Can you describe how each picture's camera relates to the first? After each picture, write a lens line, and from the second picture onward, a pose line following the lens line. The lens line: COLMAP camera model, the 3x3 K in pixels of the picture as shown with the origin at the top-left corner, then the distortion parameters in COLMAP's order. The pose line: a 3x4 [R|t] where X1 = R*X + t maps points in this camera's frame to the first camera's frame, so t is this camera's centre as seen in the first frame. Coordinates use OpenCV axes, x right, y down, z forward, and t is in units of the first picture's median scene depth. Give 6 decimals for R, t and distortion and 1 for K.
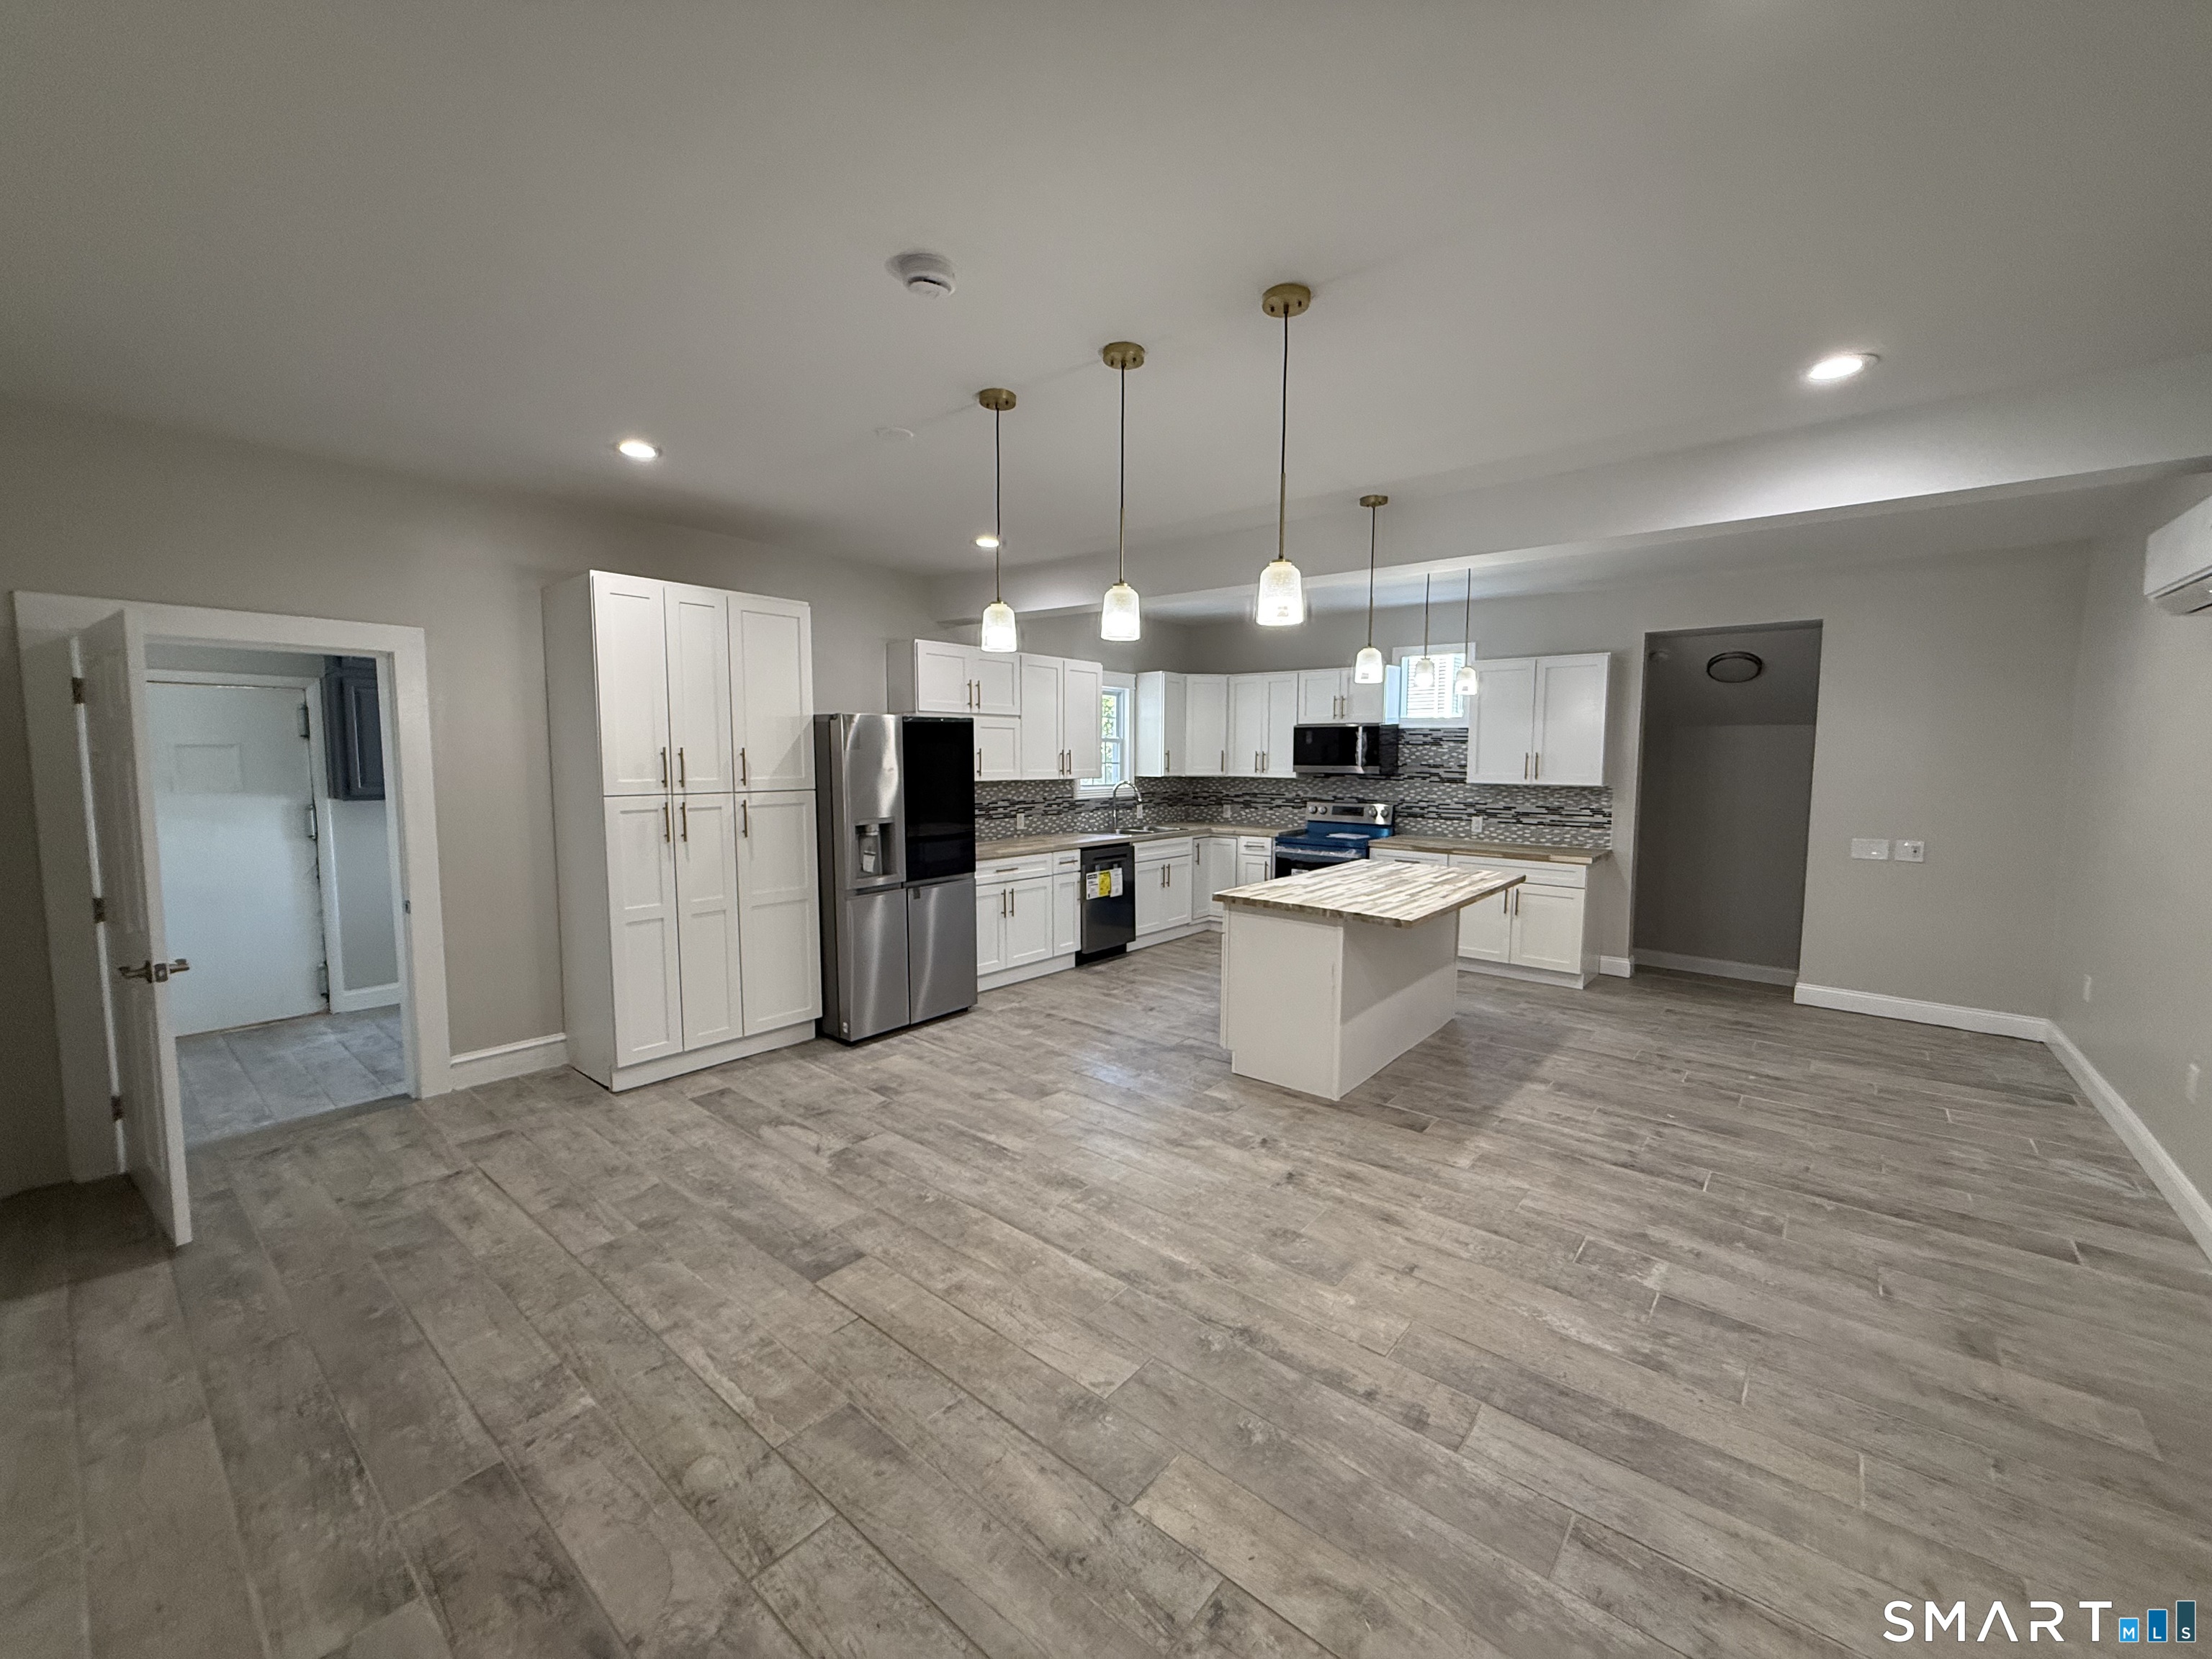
lens RADIAL K [[887.6, 0, 1103.6], [0, 887.6, 832.7], [0, 0, 1]] dist [-0.000926, -0.000423]
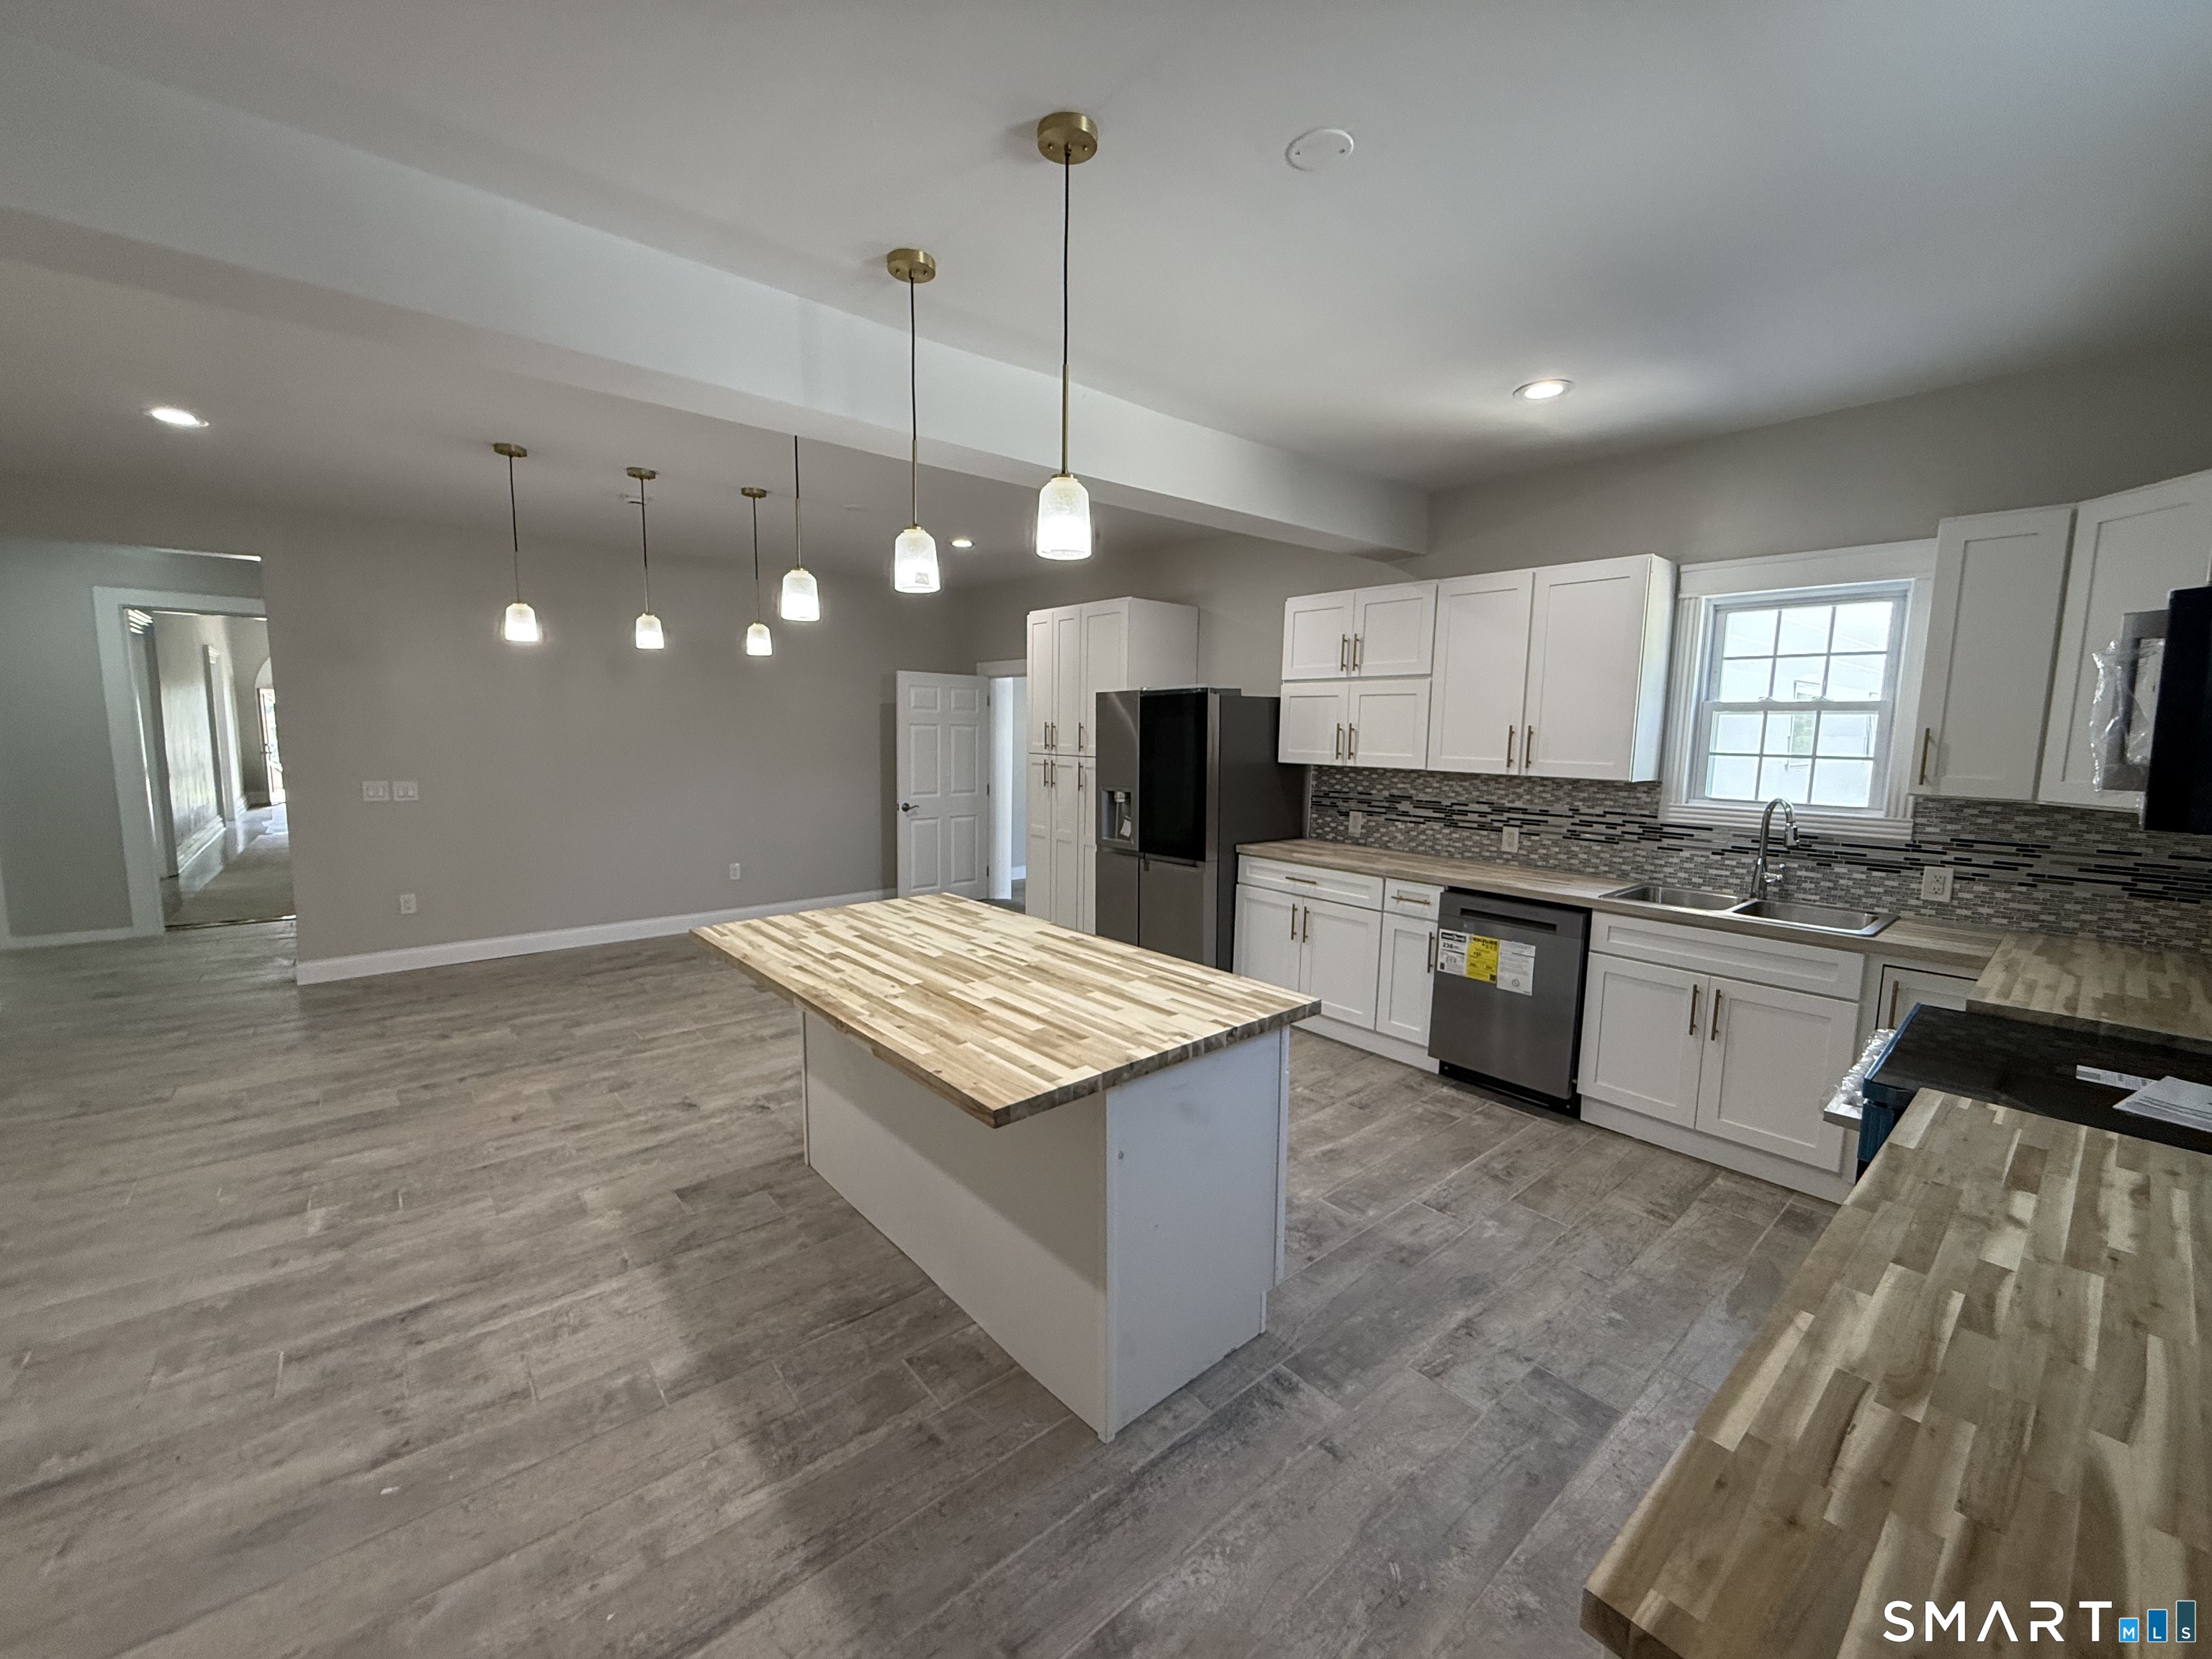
lens RADIAL K [[887.6, 0, 1103.6], [0, 887.6, 832.7], [0, 0, 1]] dist [-0.000926, -0.000423]
pose [[-0.173386, 0.112212, -0.978440, 1.053902], [-0.102745, 0.986006, 0.131287, -0.129678], [0.979480, 0.123293, -0.159430, 1.486393]]
